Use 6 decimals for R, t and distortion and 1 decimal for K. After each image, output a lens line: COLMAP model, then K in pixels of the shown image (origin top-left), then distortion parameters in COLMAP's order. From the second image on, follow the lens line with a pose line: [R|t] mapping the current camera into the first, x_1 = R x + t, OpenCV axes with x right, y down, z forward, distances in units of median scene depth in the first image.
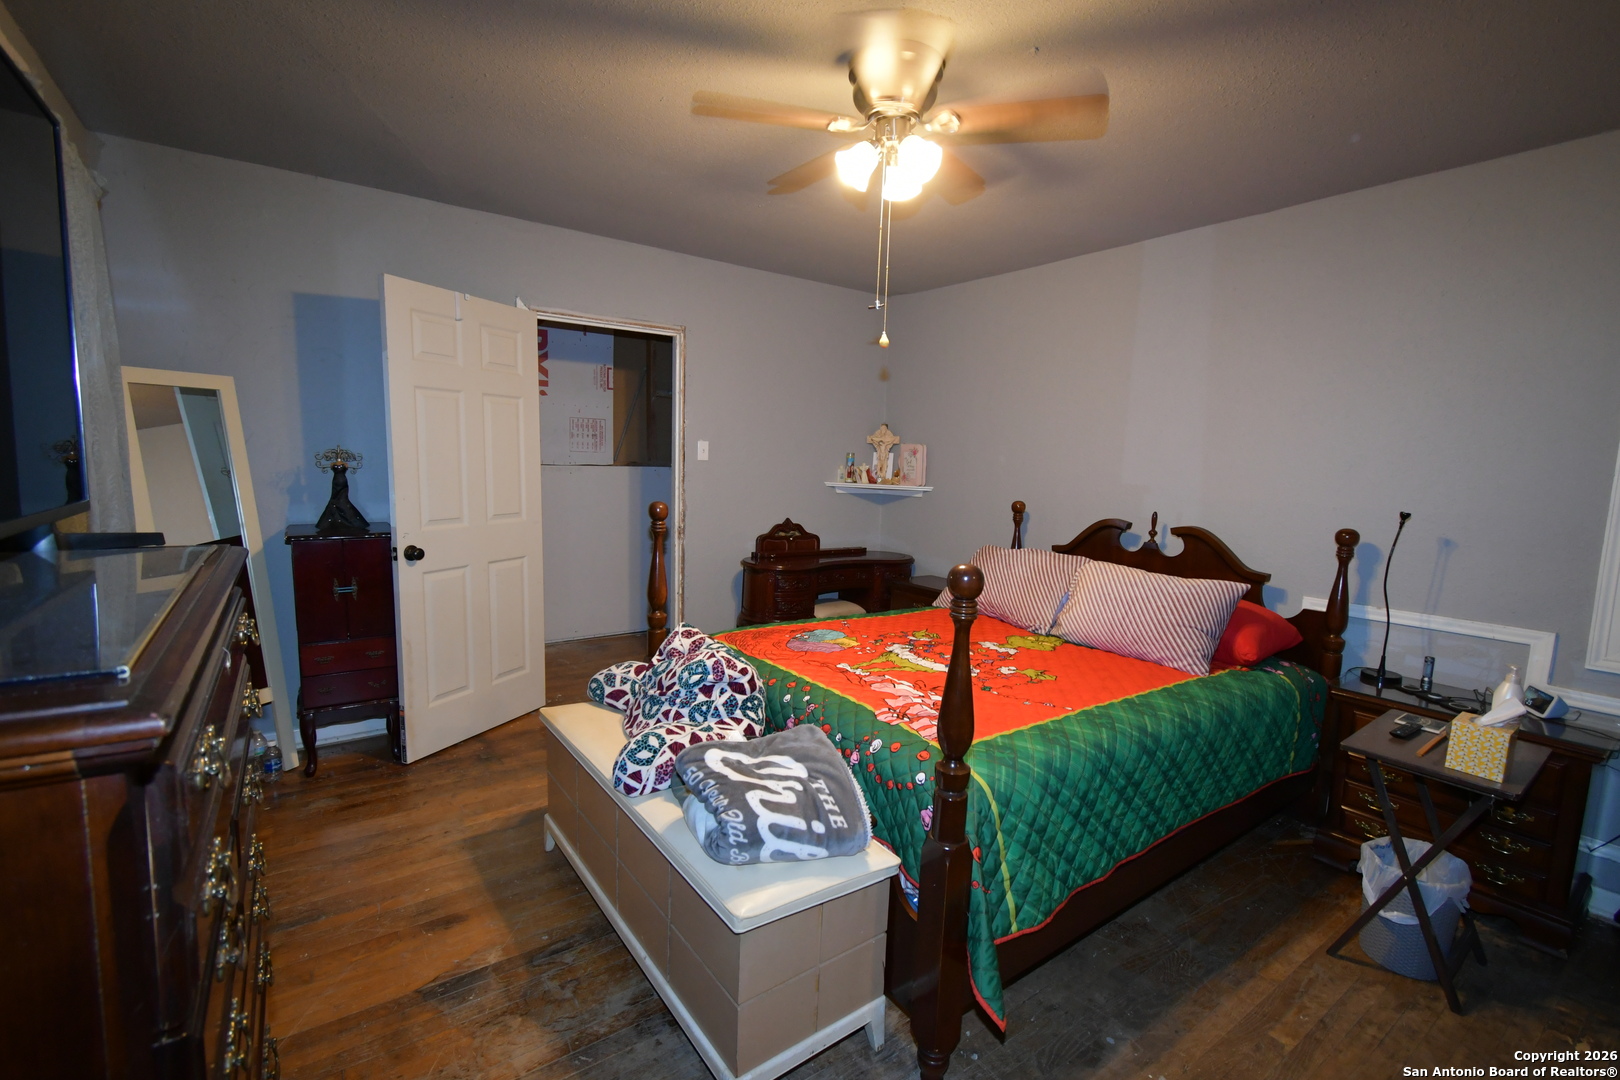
lens RADIAL K [[714.3, 0, 810.7], [0, 714.3, 548.5], [0, 0, 1]] dist [0.003799, -0.002686]
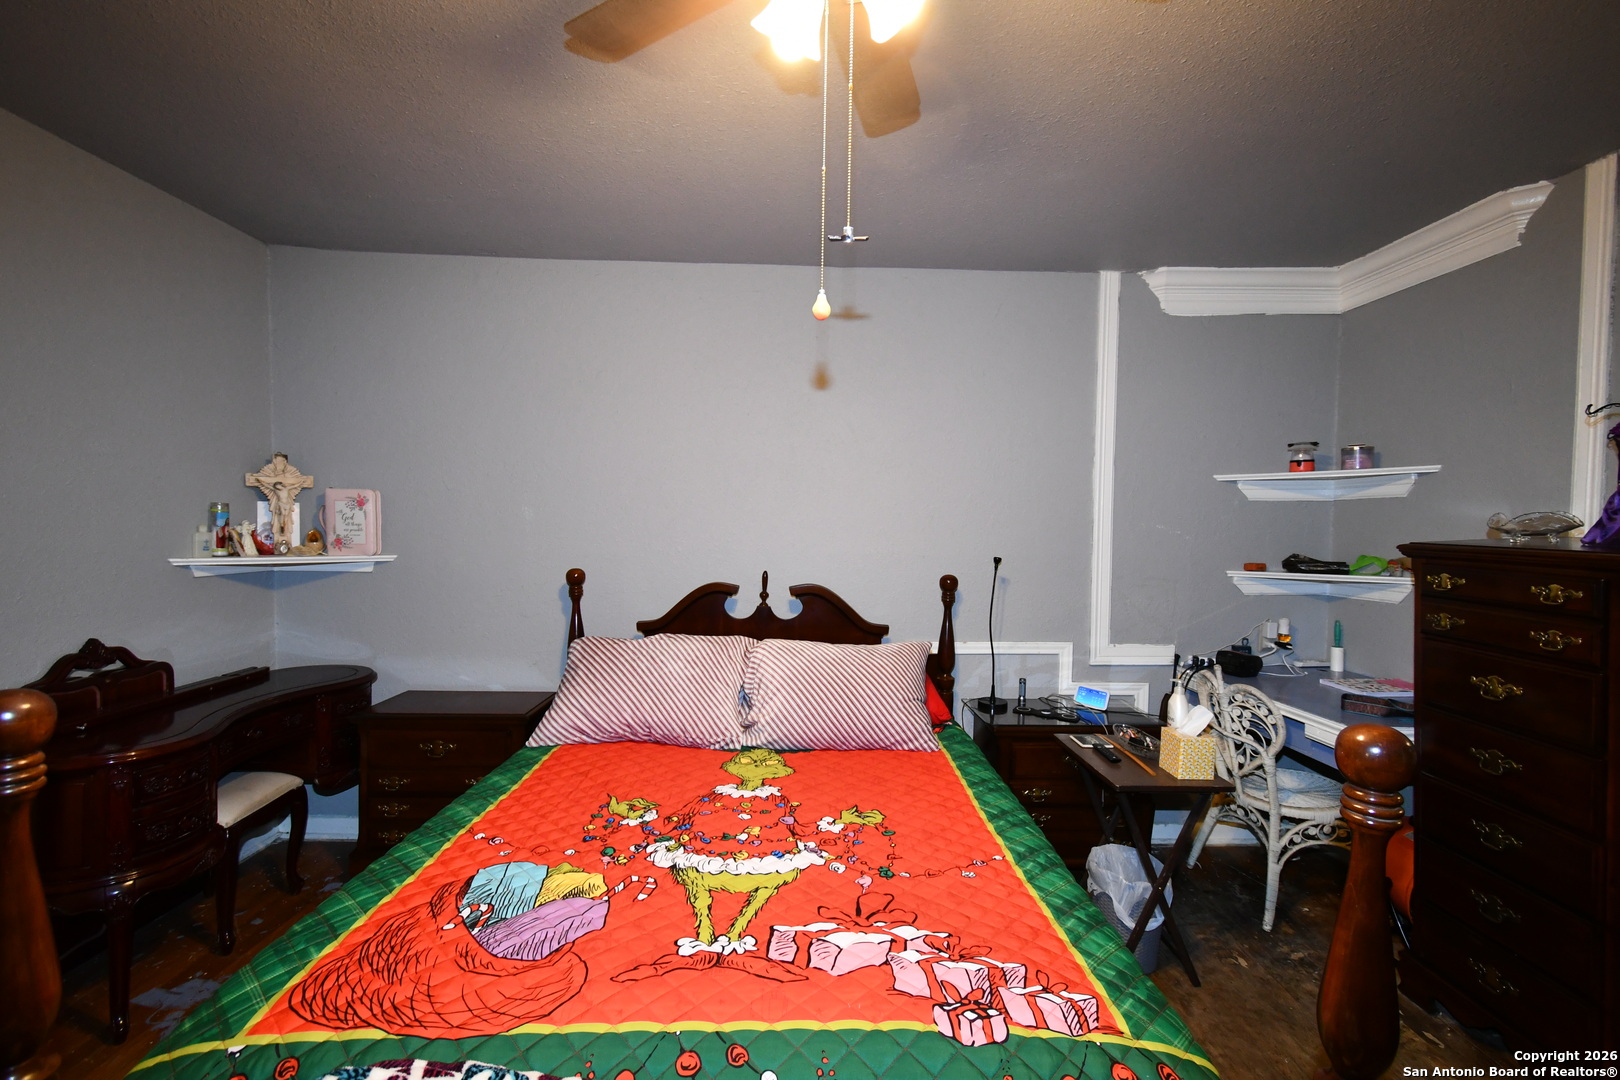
lens RADIAL K [[714.3, 0, 810.7], [0, 714.3, 548.5], [0, 0, 1]] dist [0.003799, -0.002686]
pose [[0.563411, -0.058134, 0.824129, -0.322422], [0.105297, 0.994439, -0.001838, -0.107684], [-0.819439, 0.087814, 0.566400, 0.678680]]
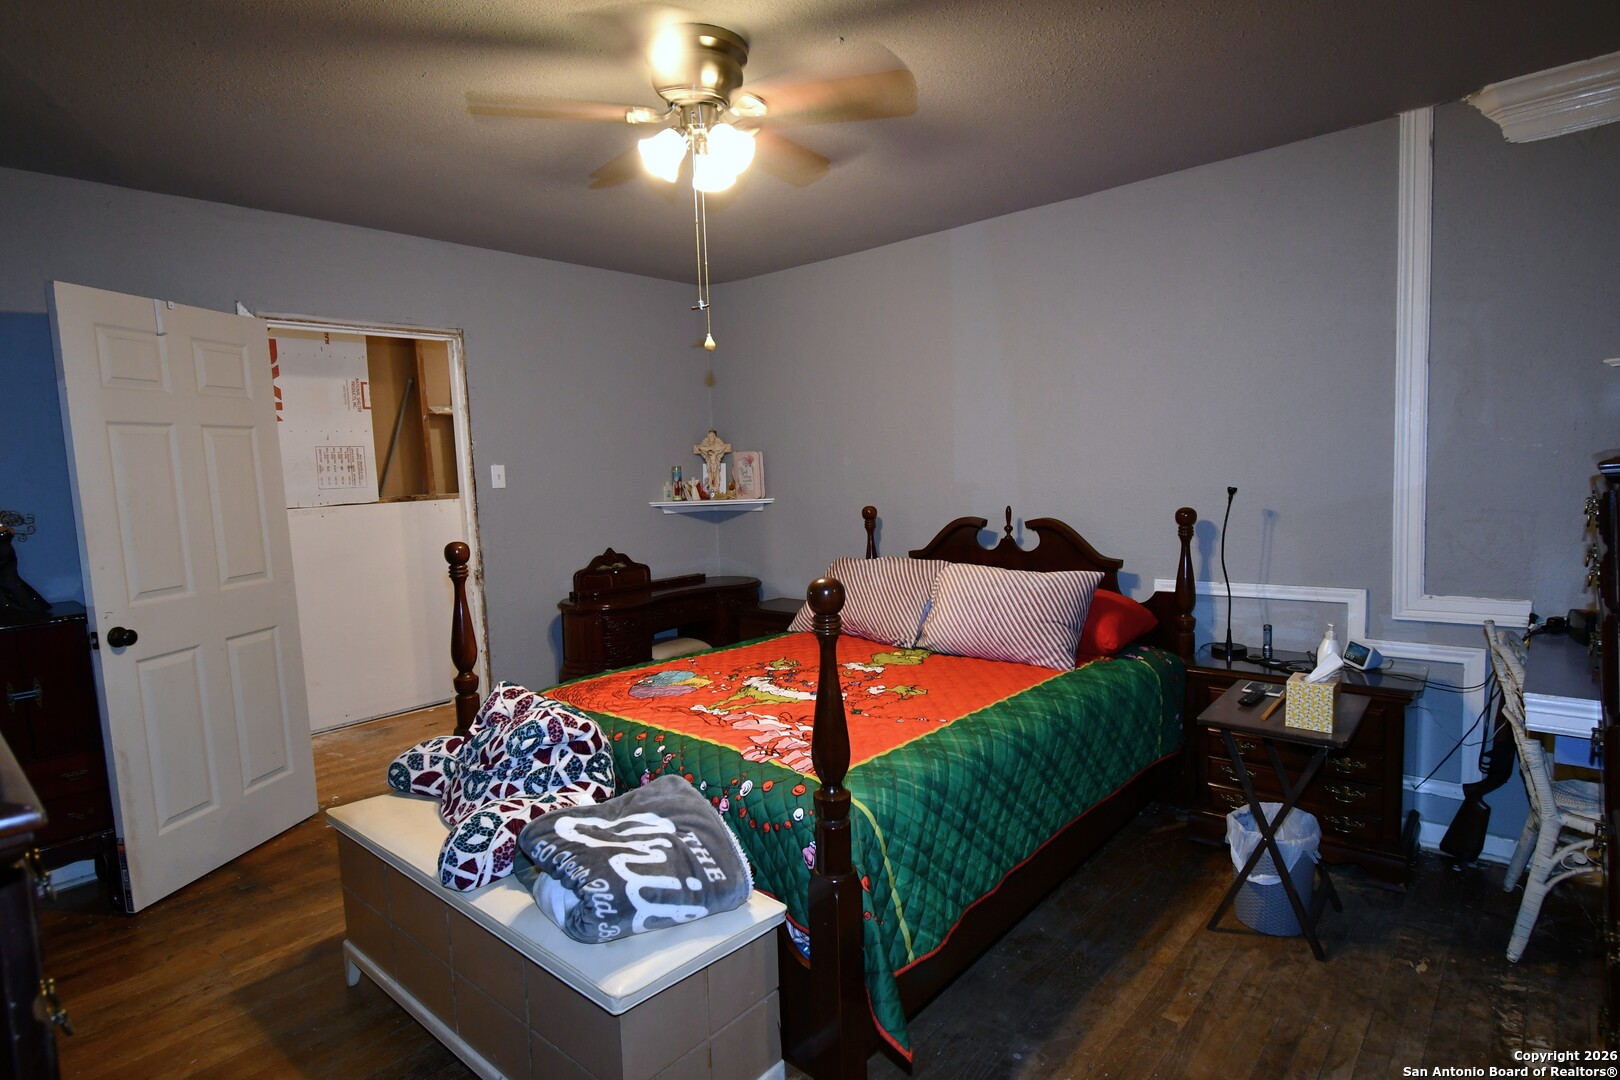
lens RADIAL K [[848.0, 0, 808.2], [0, 848.0, 546.7], [0, 0, 1]] dist [-0.012399, -0.000035]
pose [[0.973963, -0.090341, 0.207931, -0.023253], [0.097125, 0.995015, -0.022632, 0.003225], [-0.204850, 0.042238, 0.977882, -0.065427]]
